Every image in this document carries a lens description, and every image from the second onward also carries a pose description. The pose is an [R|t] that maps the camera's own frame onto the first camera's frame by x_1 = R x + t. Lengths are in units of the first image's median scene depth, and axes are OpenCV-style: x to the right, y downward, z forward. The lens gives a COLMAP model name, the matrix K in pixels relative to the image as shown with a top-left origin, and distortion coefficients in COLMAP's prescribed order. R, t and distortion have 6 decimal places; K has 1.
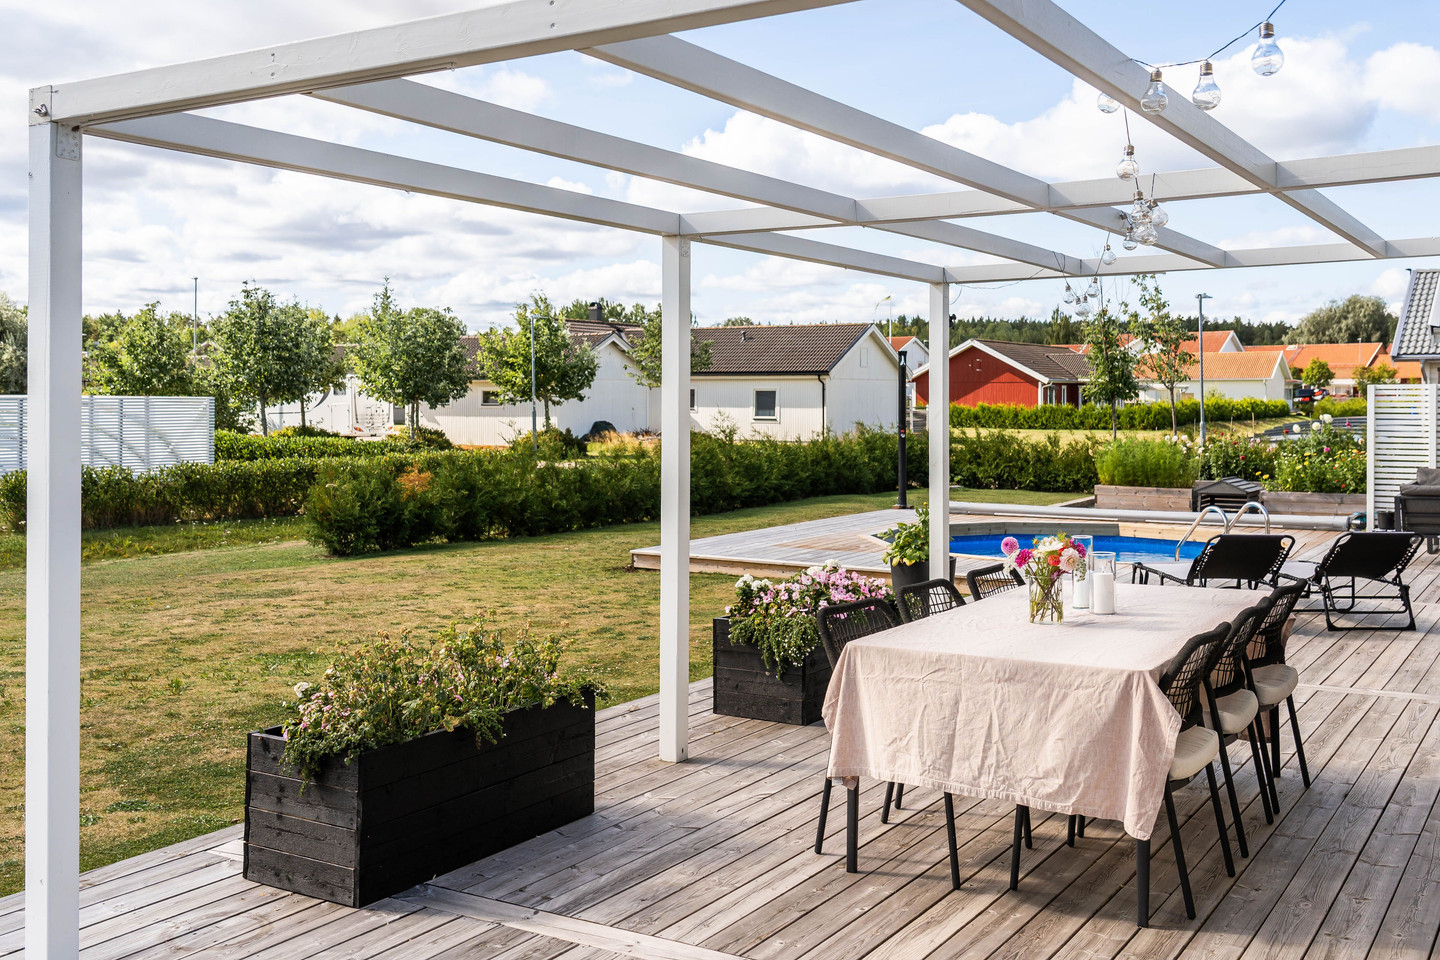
lens RADIAL K [[1432.6, 0, 720.0], [0, 1432.6, 480.0], [0, 0, 1]] dist [0.000732, -0.001484]
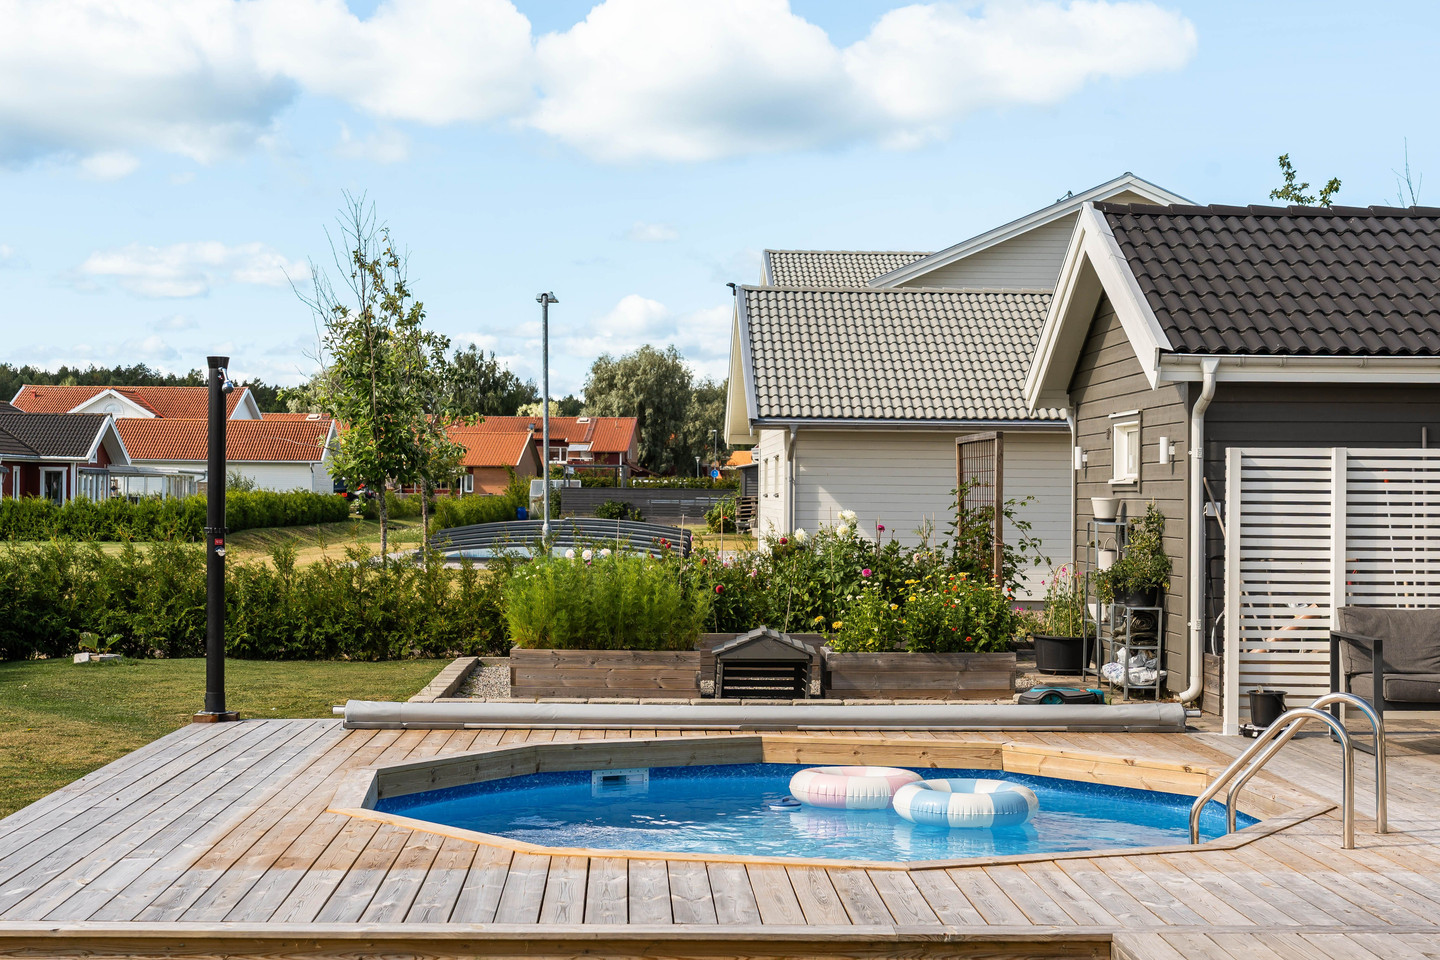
lens RADIAL K [[2216.5, 0, 720.0], [0, 2216.5, 480.0], [0, 0, 1]] dist [0.025664, 0.023348]
pose [[0.827806, 0.012491, 0.560875, -0.089183], [0.022820, 0.998175, -0.055910, -0.008251], [-0.560550, 0.059082, 0.826010, 0.252616]]
